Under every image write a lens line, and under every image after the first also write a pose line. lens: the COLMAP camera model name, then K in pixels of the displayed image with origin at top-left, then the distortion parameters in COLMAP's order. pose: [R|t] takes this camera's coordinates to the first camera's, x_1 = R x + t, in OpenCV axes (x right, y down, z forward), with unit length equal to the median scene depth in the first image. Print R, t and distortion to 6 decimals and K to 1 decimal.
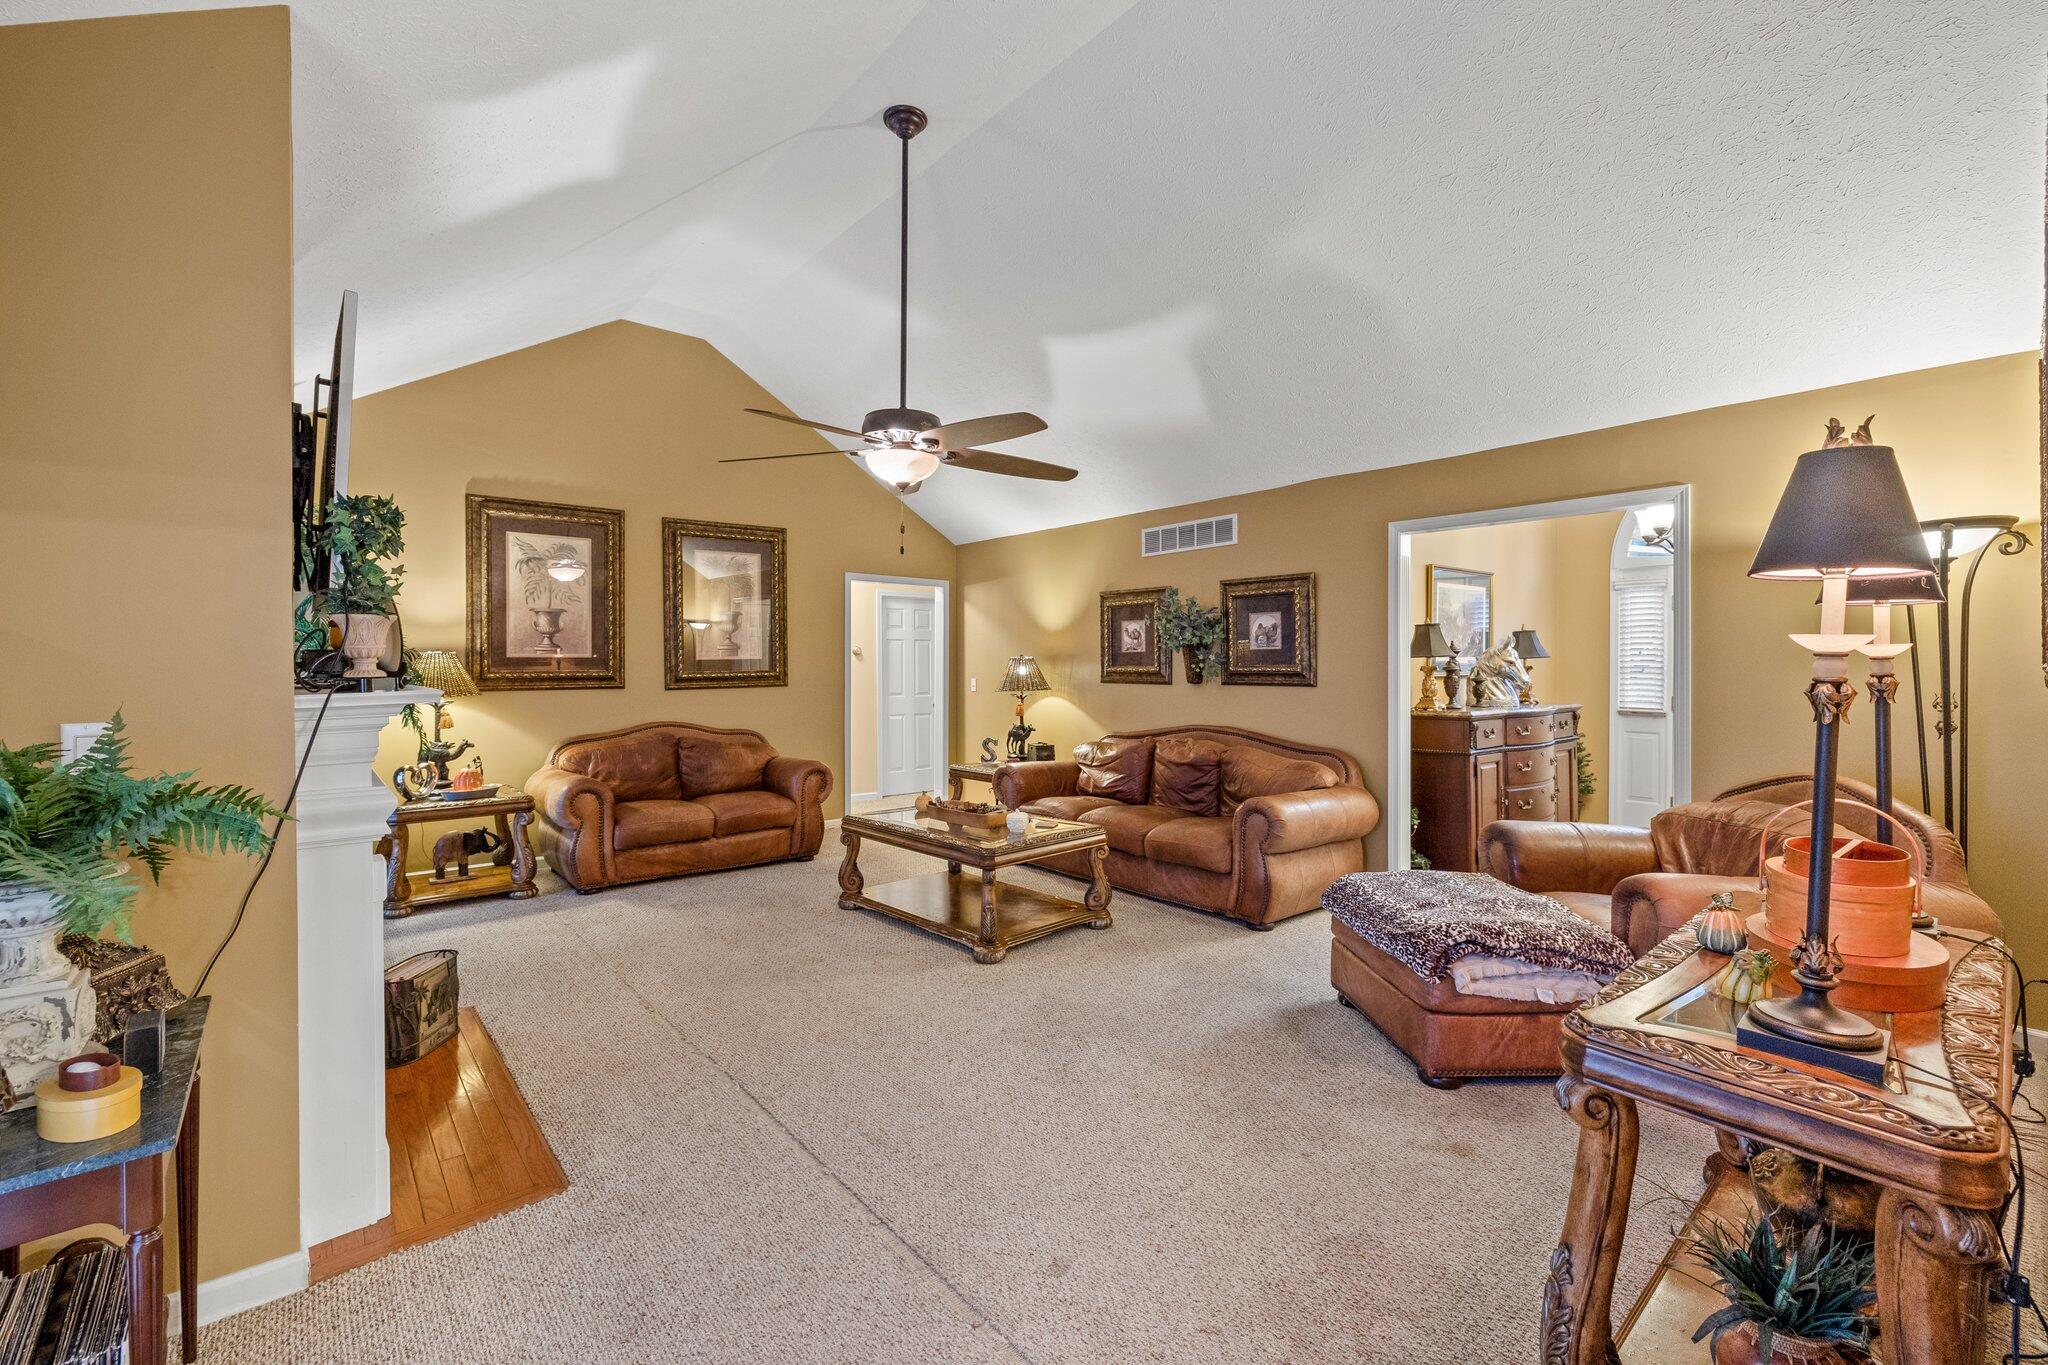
lens RADIAL K [[869.6, 0, 1023.9], [0, 869.6, 676.5], [0, 0, 1]] dist [-0.000823, -0.000004]
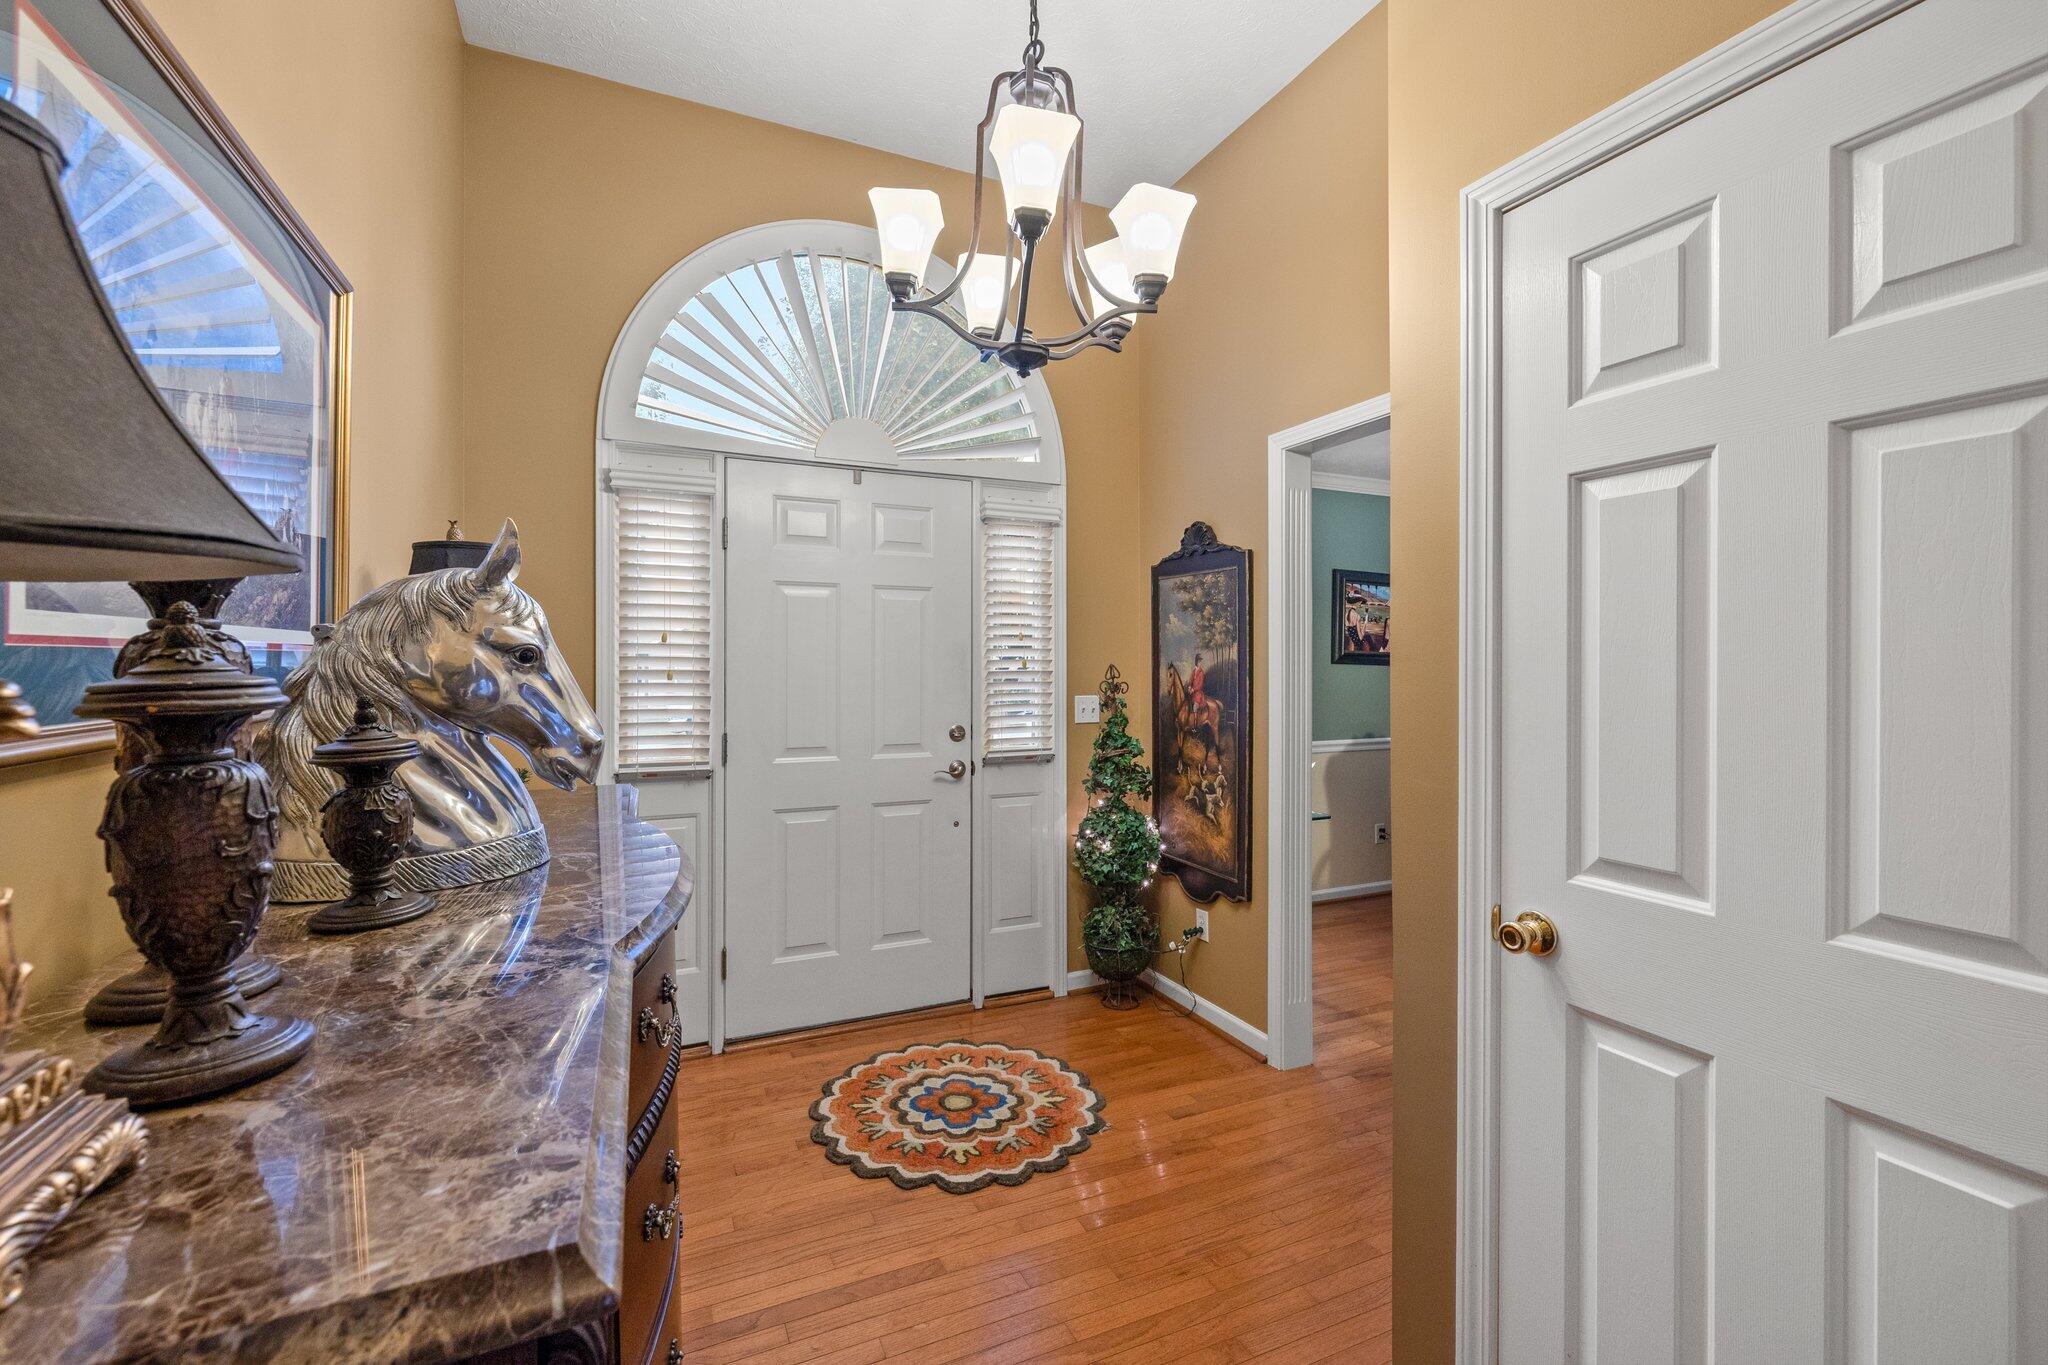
lens RADIAL K [[869.6, 0, 1026.4], [0, 869.6, 671.1], [0, 0, 1]] dist [-0.000823, -0.000004]
pose [[0.277247, 0.000931, 0.960798, 0.397160], [0.002594, 0.999995, -0.001717, -0.011517], [-0.960795, 0.002968, 0.277244, 0.830031]]
